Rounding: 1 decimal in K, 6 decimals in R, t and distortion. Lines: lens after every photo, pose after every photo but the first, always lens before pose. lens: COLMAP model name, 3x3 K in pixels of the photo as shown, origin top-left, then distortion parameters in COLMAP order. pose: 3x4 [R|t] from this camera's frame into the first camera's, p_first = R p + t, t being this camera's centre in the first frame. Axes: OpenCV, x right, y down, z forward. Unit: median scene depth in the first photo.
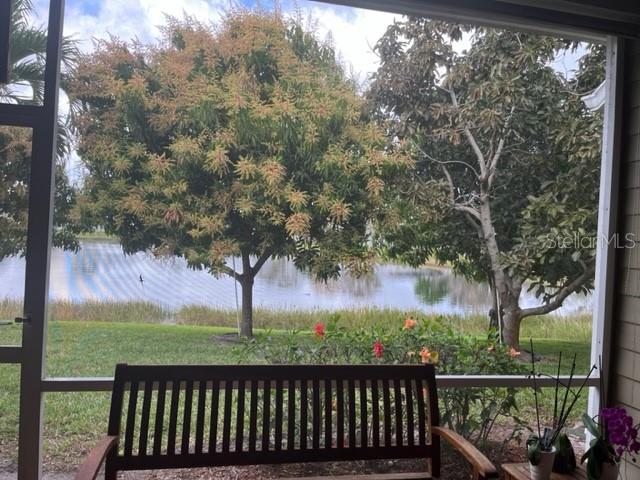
lens RADIAL K [[477.1, 0, 320.0], [0, 477.1, 240.0], [0, 0, 1]] dist [0.071961, -0.096561]
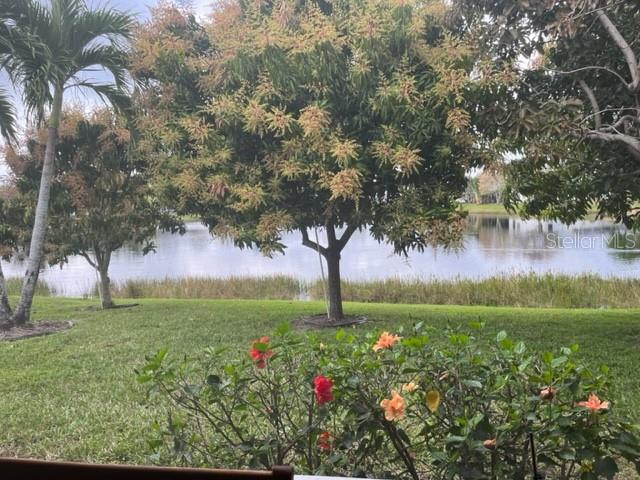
lens RADIAL K [[477.1, 0, 320.0], [0, 477.1, 240.0], [0, 0, 1]] dist [0.071961, -0.096561]
pose [[0.938628, -0.060677, -0.339552, 0.157759], [0.084082, 0.994960, 0.054632, 0.010227], [0.334526, -0.079829, 0.938999, 0.231221]]
